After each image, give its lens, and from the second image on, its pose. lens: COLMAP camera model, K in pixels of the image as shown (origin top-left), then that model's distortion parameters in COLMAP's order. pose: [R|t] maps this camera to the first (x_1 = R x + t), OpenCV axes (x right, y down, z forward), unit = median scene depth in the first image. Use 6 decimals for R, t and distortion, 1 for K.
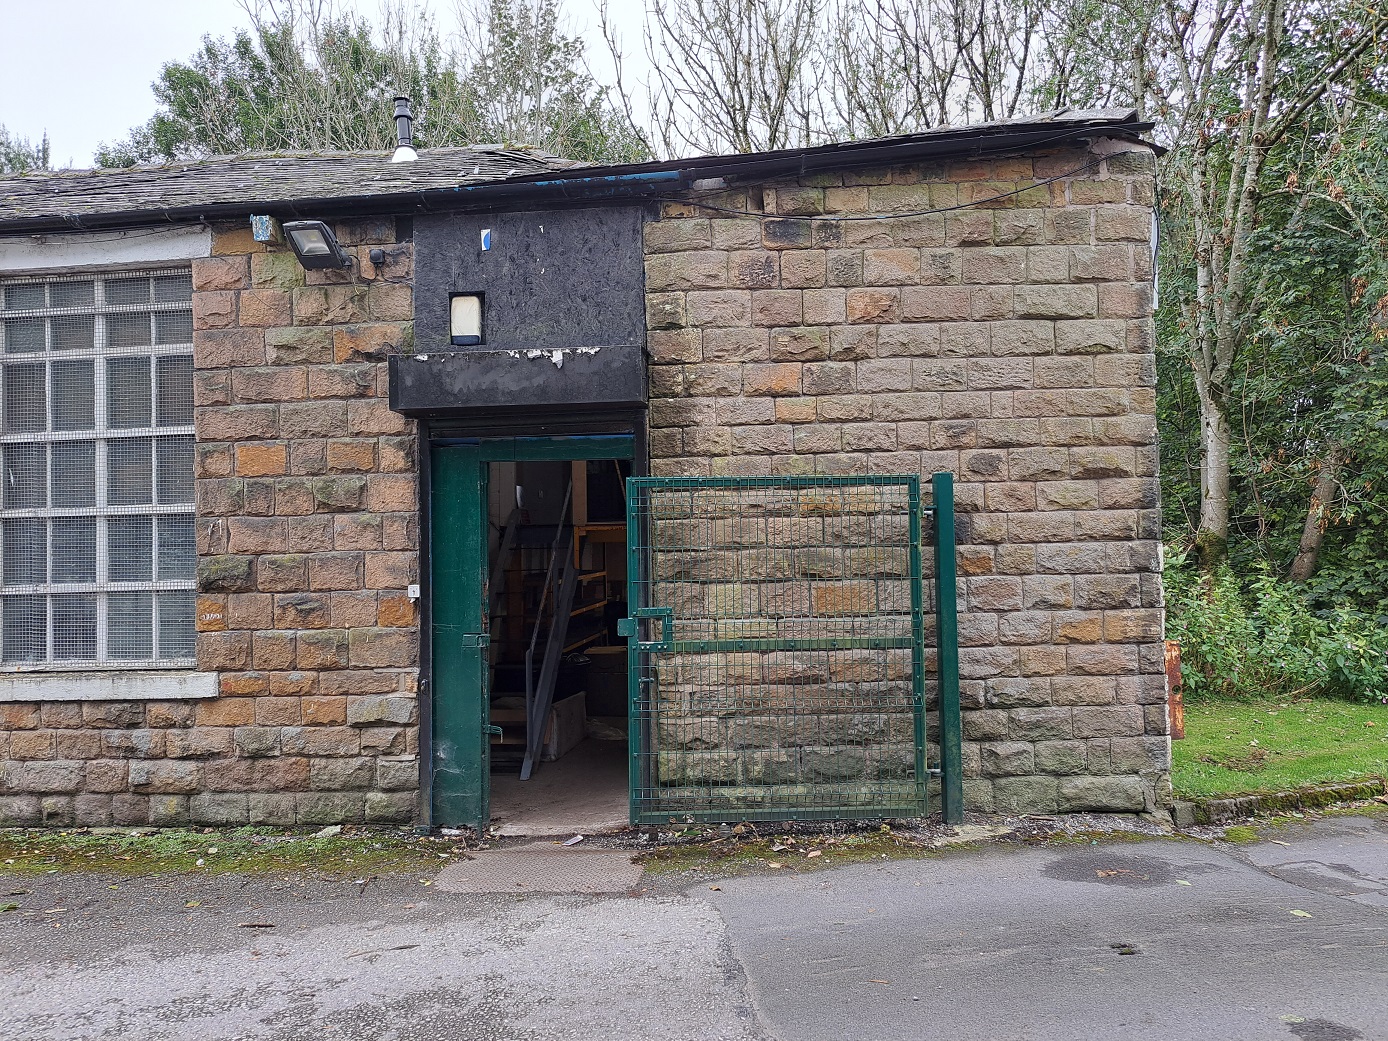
lens RADIAL K [[1004.0, 0, 691.5], [0, 1004.0, 510.9], [0, 0, 1]] dist [0.129808, -0.191793]
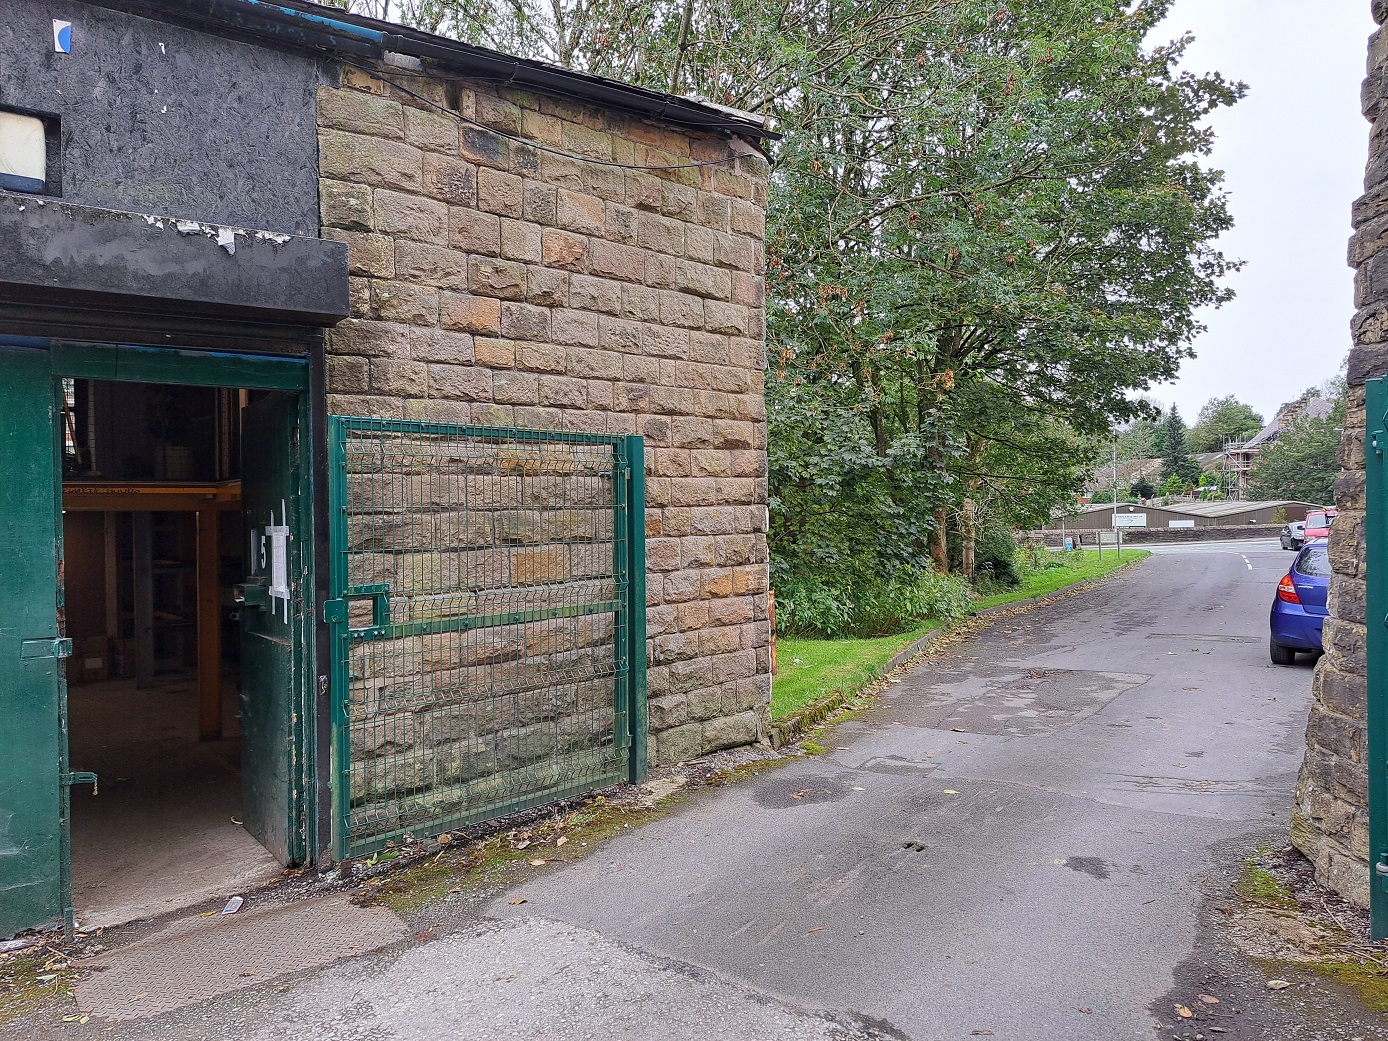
lens RADIAL K [[1001.2, 0, 706.1], [0, 1001.2, 521.8], [0, 0, 1]] dist [0.128030, -0.186126]
pose [[0.720590, -0.001406, 0.693360, -0.374794], [-0.017647, 0.999637, 0.020366, 0.025712], [-0.693136, -0.026911, 0.720304, 0.232860]]
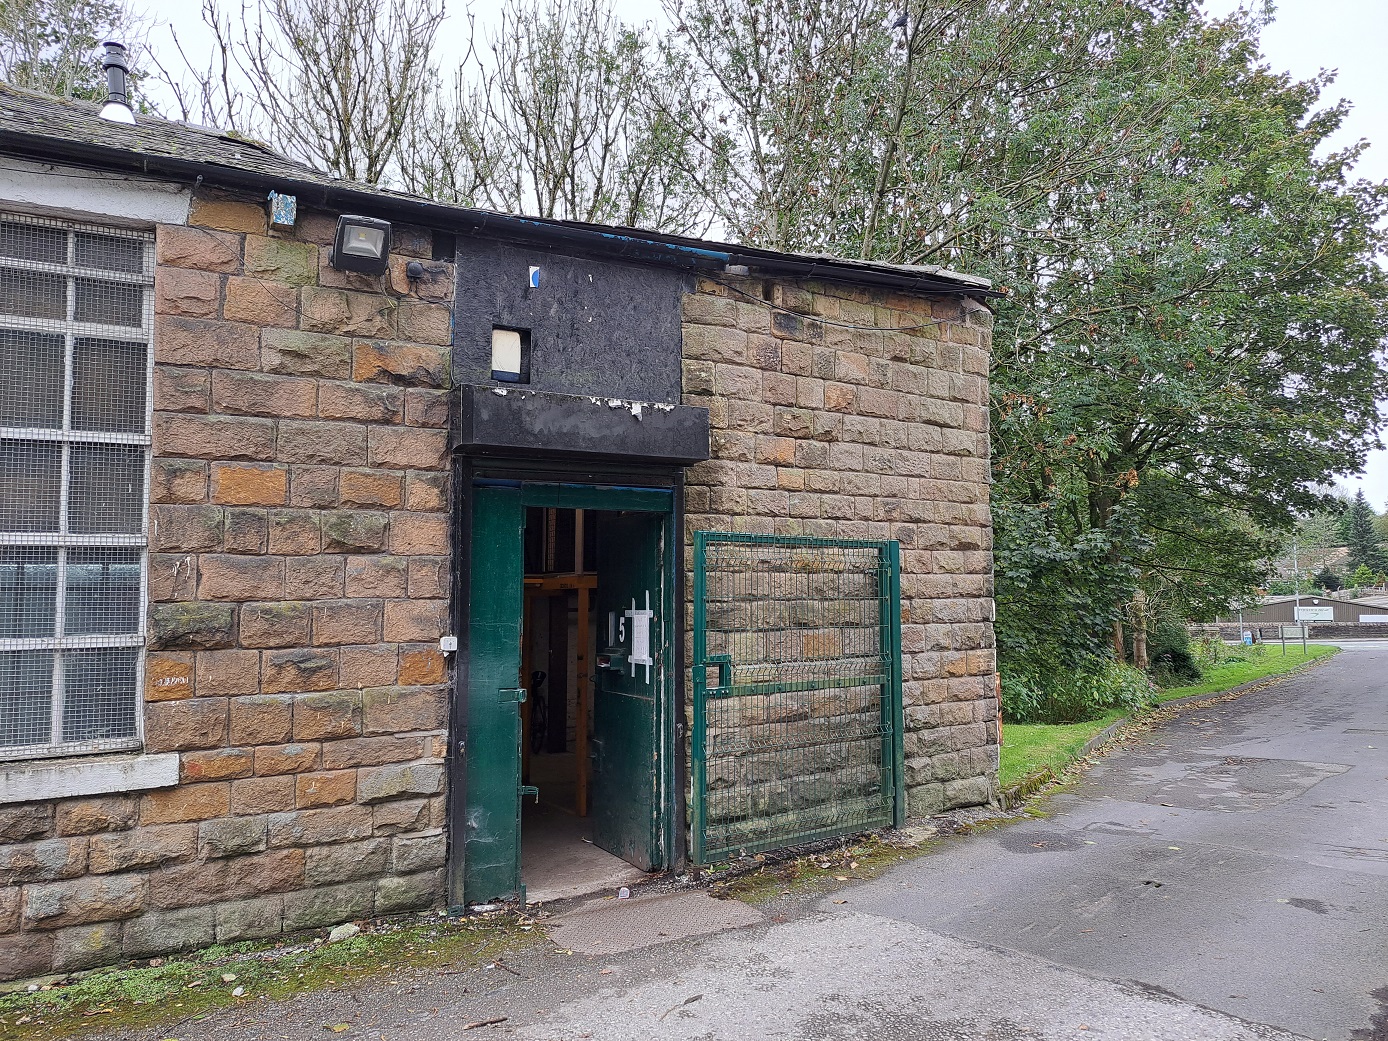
lens RADIAL K [[1009.6, 0, 700.5], [0, 1009.6, 527.1], [0, 0, 1]] dist [0.102453, -0.109688]
pose [[0.809604, 0.054163, 0.584473, -0.645085], [-0.027074, 0.998120, -0.054994, 0.019731], [-0.586352, 0.028700, 0.809548, 0.135282]]
